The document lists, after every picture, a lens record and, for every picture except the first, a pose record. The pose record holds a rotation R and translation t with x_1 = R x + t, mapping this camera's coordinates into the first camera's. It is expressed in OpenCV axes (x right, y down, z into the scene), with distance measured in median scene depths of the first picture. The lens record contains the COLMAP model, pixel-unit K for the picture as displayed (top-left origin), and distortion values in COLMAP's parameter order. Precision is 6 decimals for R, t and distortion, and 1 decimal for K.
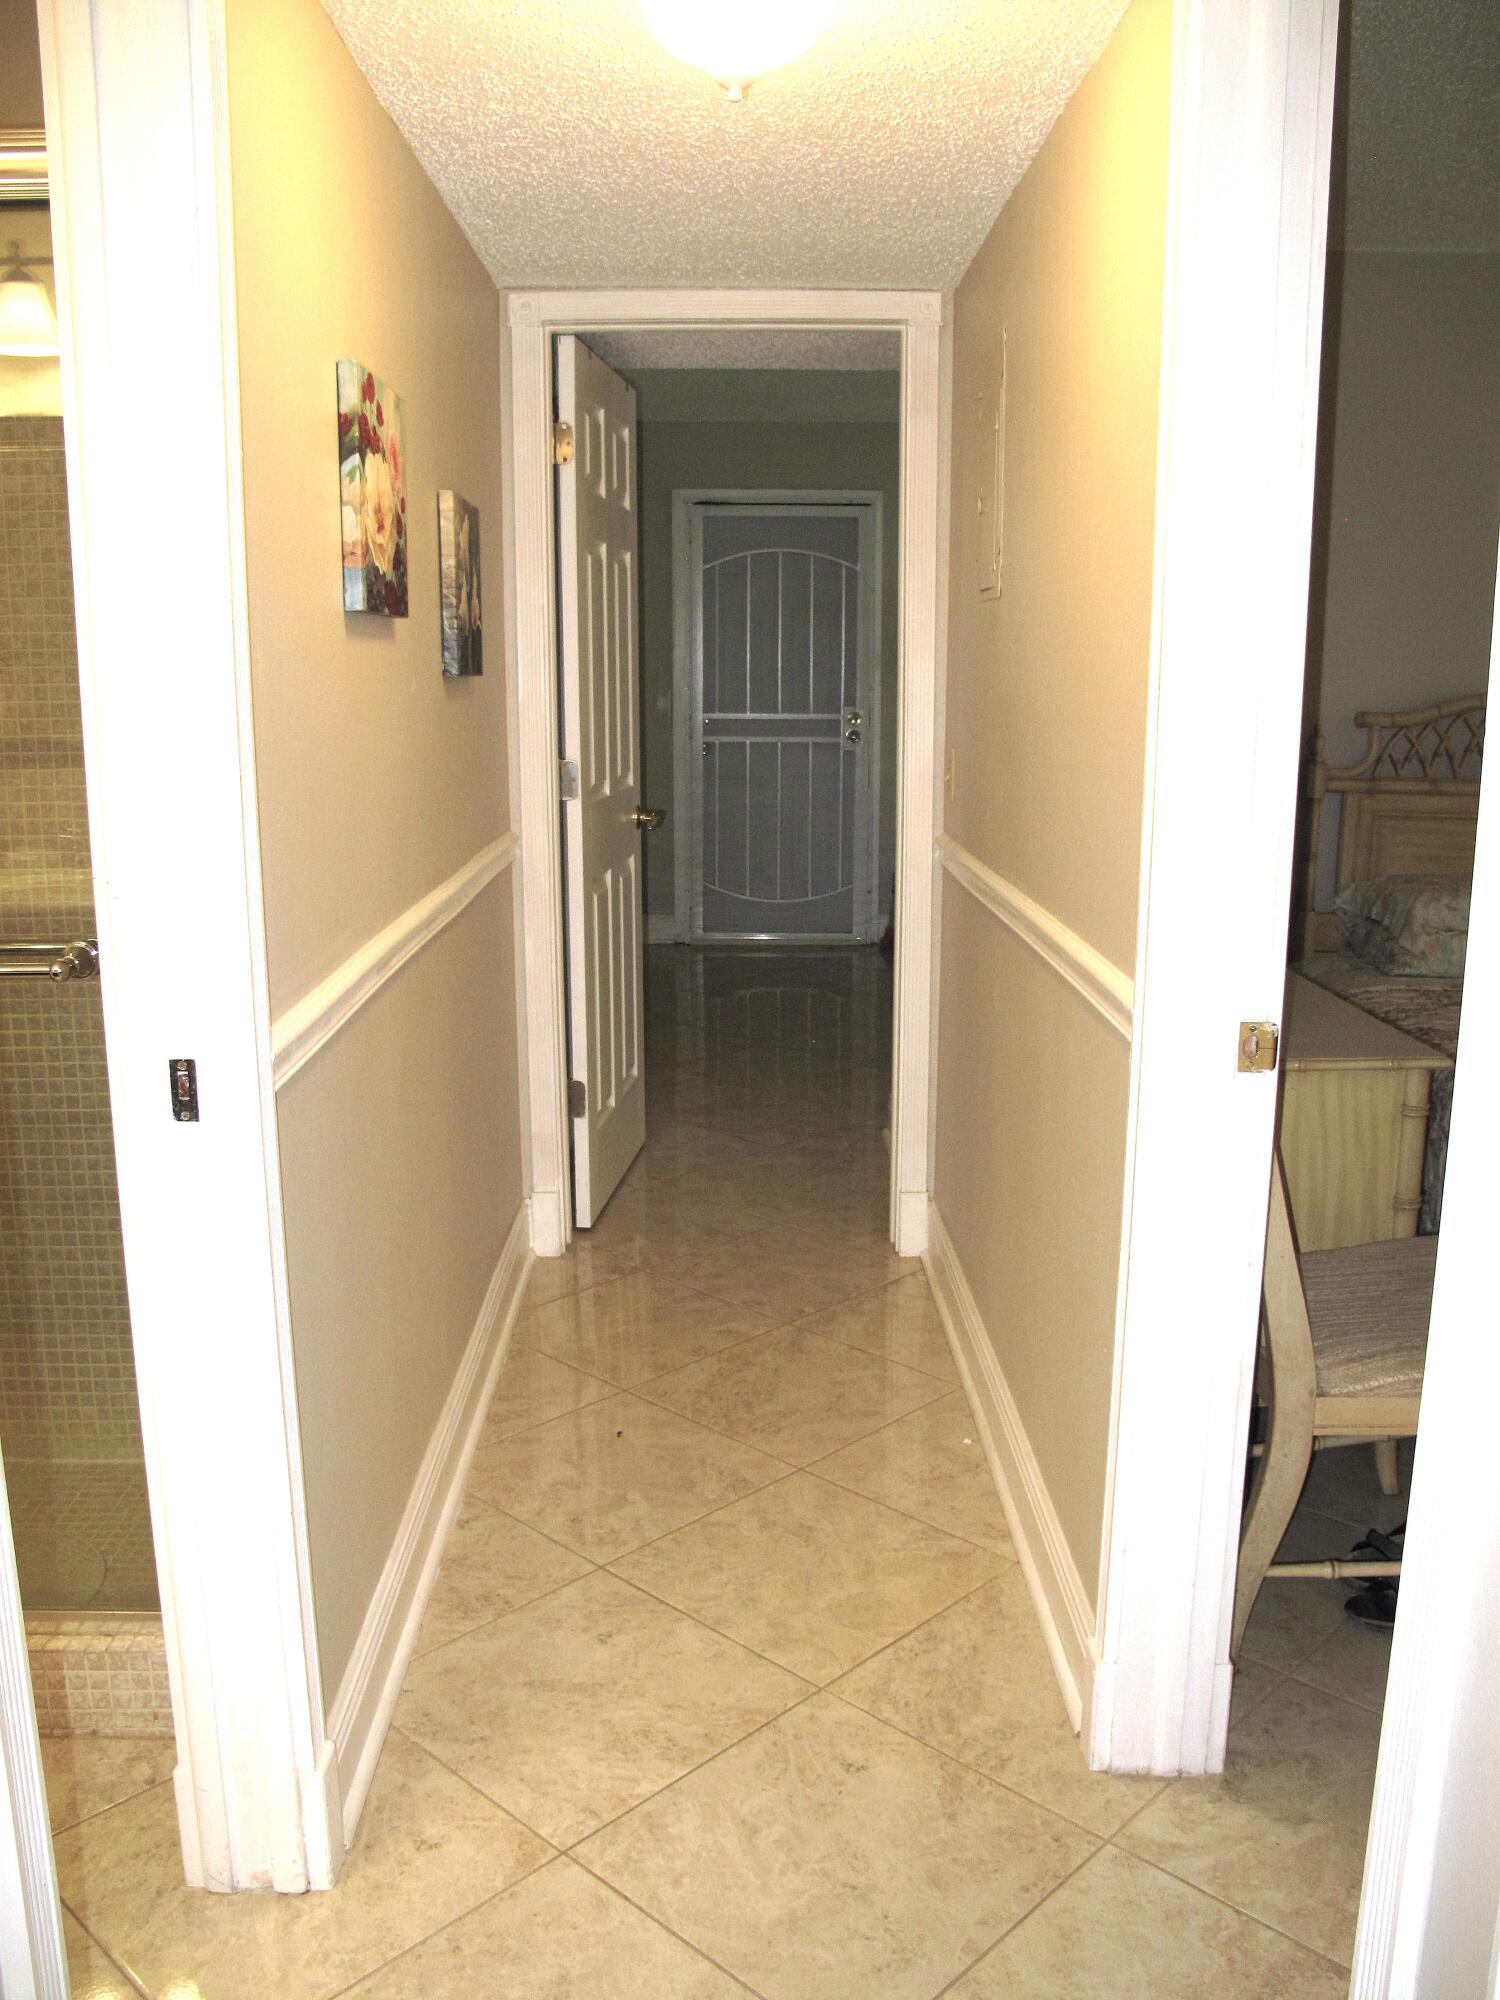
lens RADIAL K [[1663.7, 0, 754.2], [0, 1663.7, 1007.1], [0, 0, 1]] dist [-0.145760, 0.113514]
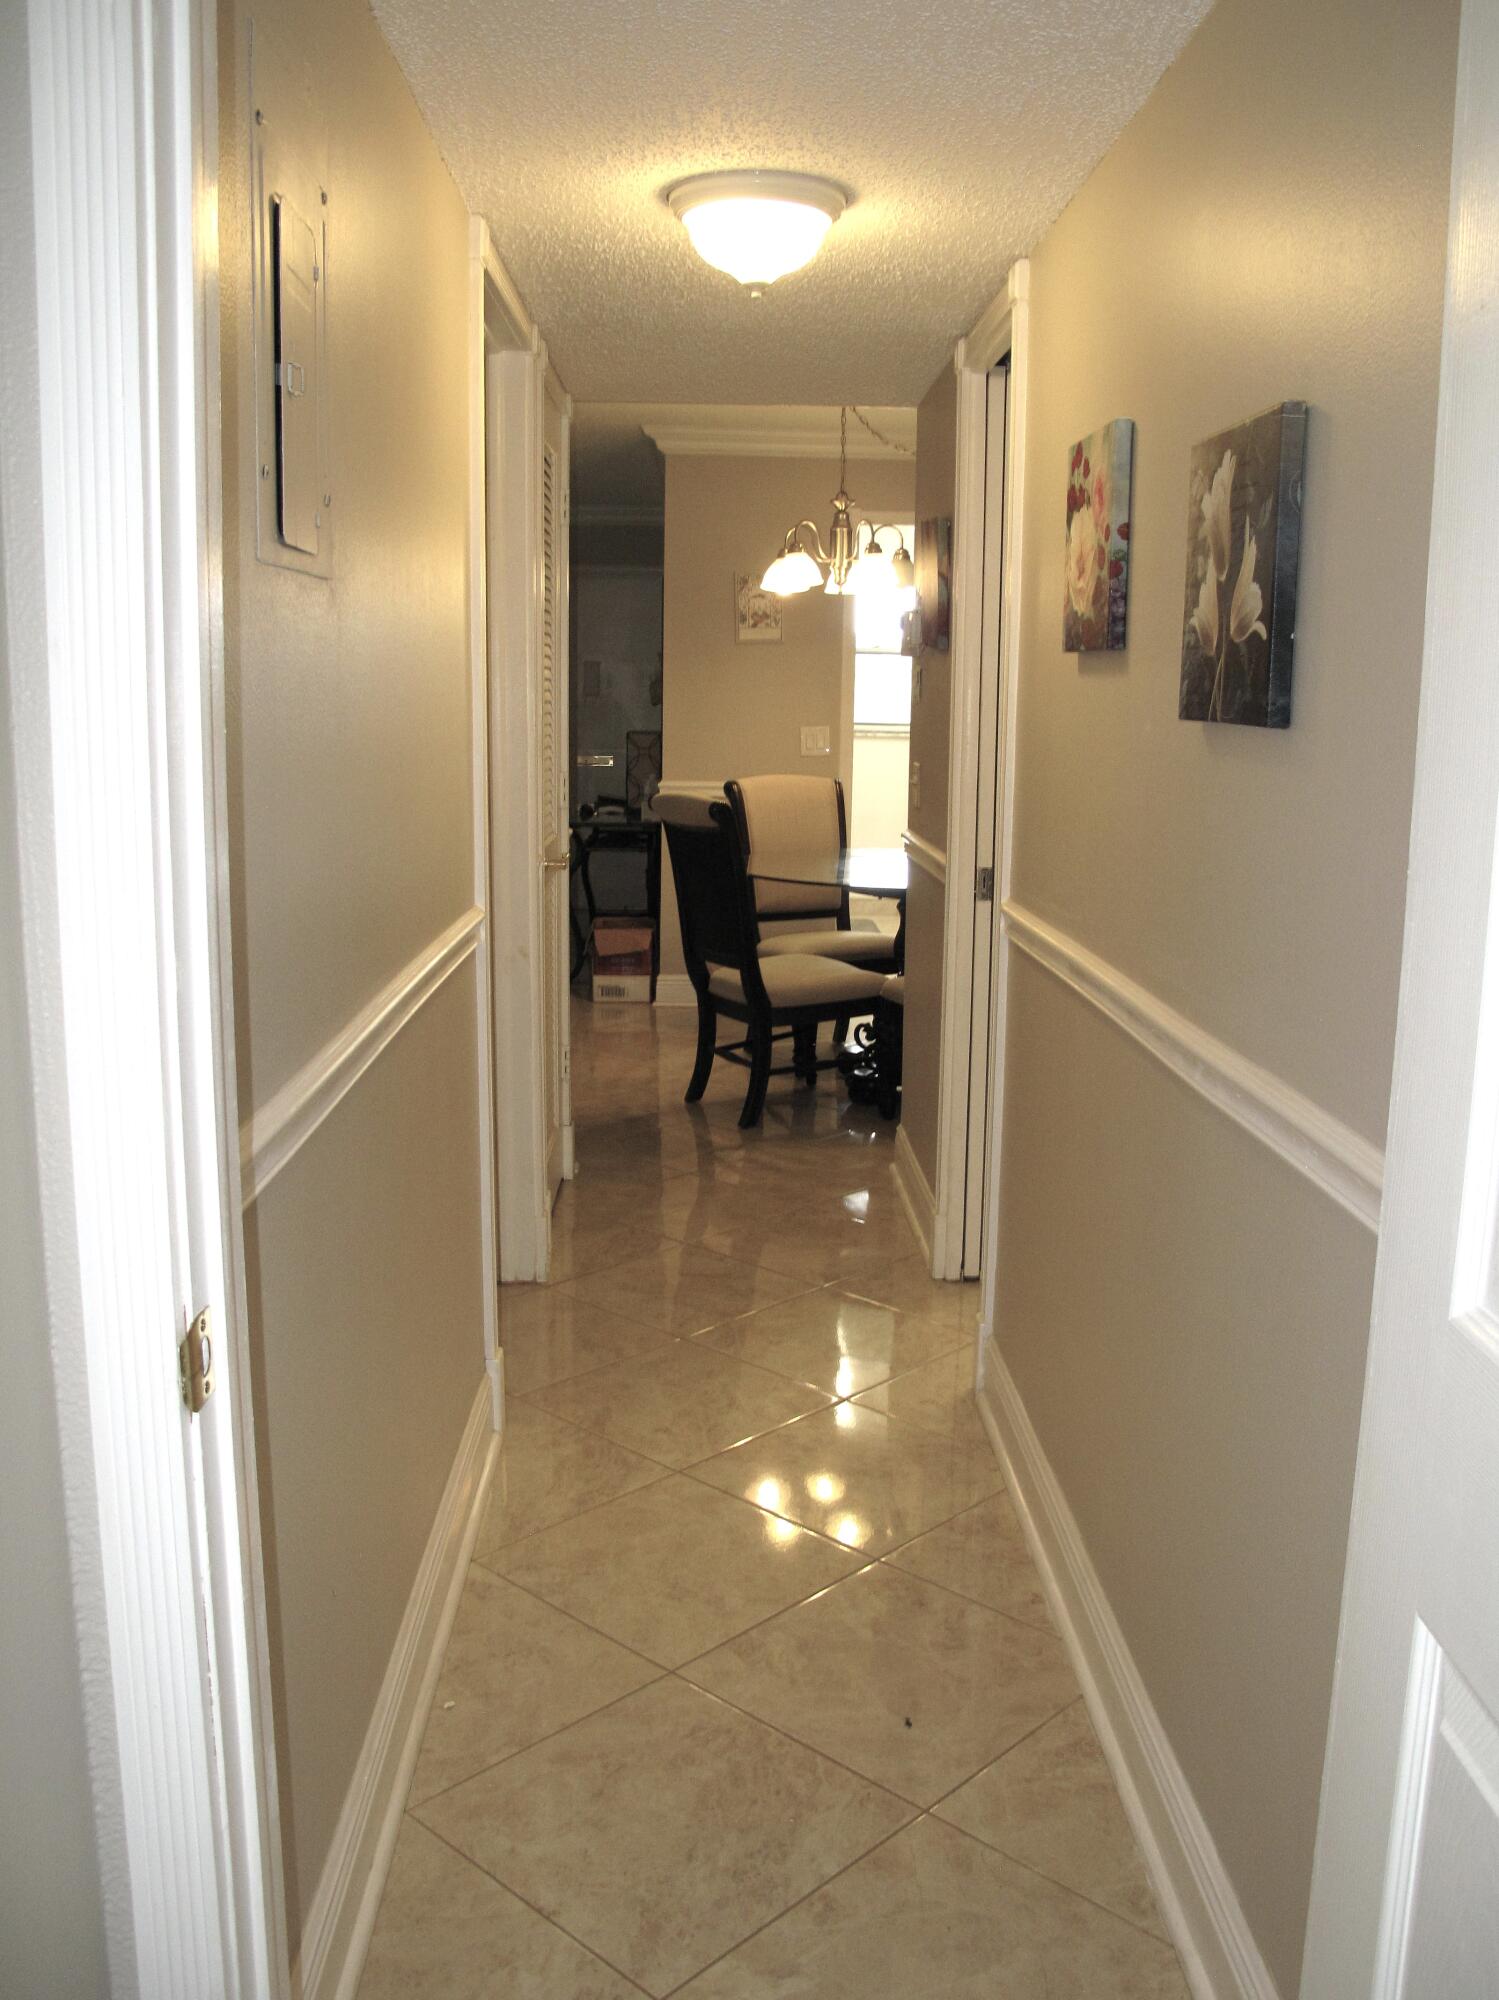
lens RADIAL K [[1668.7, 0, 749.5], [0, 1668.7, 1000.0], [0, 0, 1]] dist [-0.138483, 0.100167]
pose [[-0.999830, -0.015392, -0.010136, 0.004167], [-0.018106, 0.923078, 0.384187, -0.485387], [0.003443, 0.384305, -0.923200, 2.306482]]
